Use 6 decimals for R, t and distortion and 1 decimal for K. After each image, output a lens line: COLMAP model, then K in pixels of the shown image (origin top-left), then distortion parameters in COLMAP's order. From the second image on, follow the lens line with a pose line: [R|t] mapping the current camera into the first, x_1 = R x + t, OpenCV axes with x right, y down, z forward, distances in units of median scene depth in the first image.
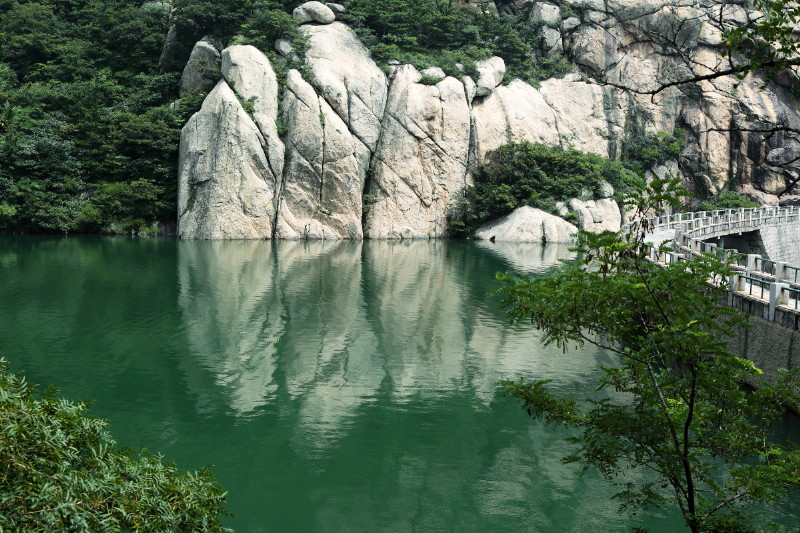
lens RADIAL K [[1064.6, 0, 400.6], [0, 1064.6, 268.1], [0, 0, 1]] dist [-0.009485, 0.000000]
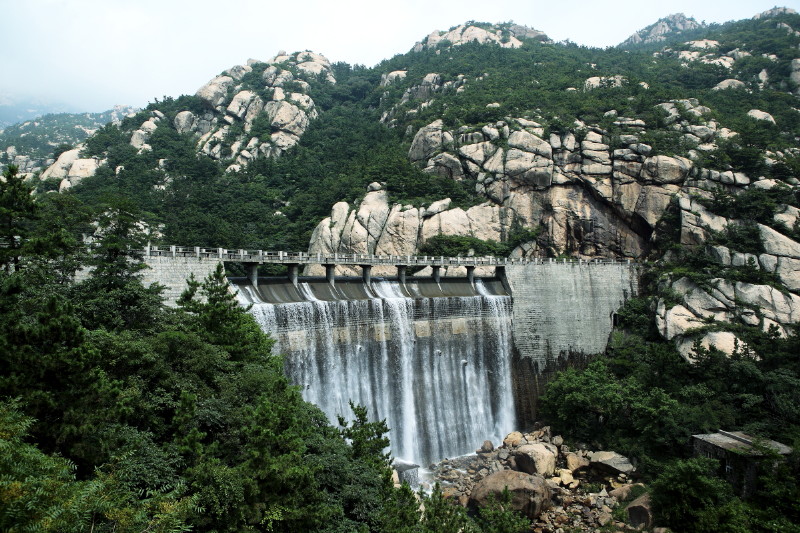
lens RADIAL K [[548.3, 0, 405.6], [0, 548.3, 268.8], [0, 0, 1]] dist [-0.093822, 0.070896]
pose [[0.859023, -0.020820, -0.511514, 0.621053], [-0.035417, 0.994362, -0.099951, 0.070722], [0.510711, 0.103977, 0.853442, -0.016901]]
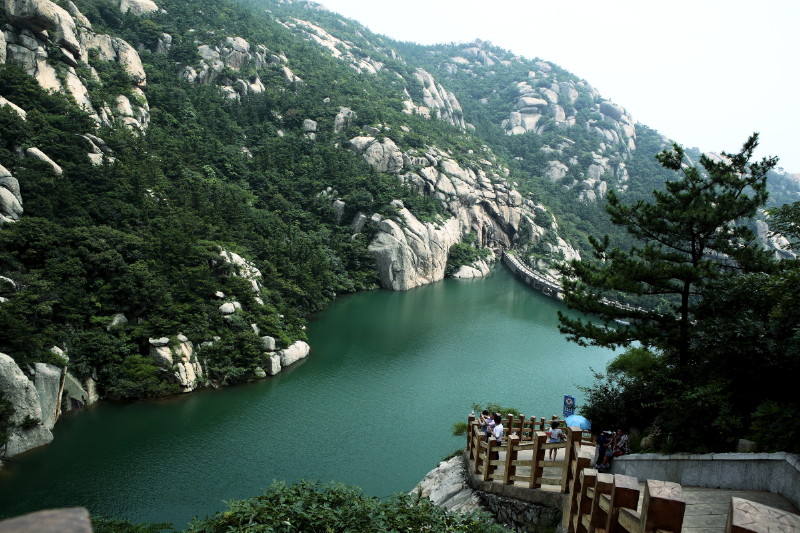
lens RADIAL K [[548.3, 0, 396.9], [0, 548.3, 261.2], [0, 0, 1]] dist [-0.093822, 0.070896]
pose [[0.805212, -0.094984, 0.585331, -0.987994], [0.032835, 0.992715, 0.115922, -0.259529], [-0.592077, -0.074122, 0.802465, -0.231030]]
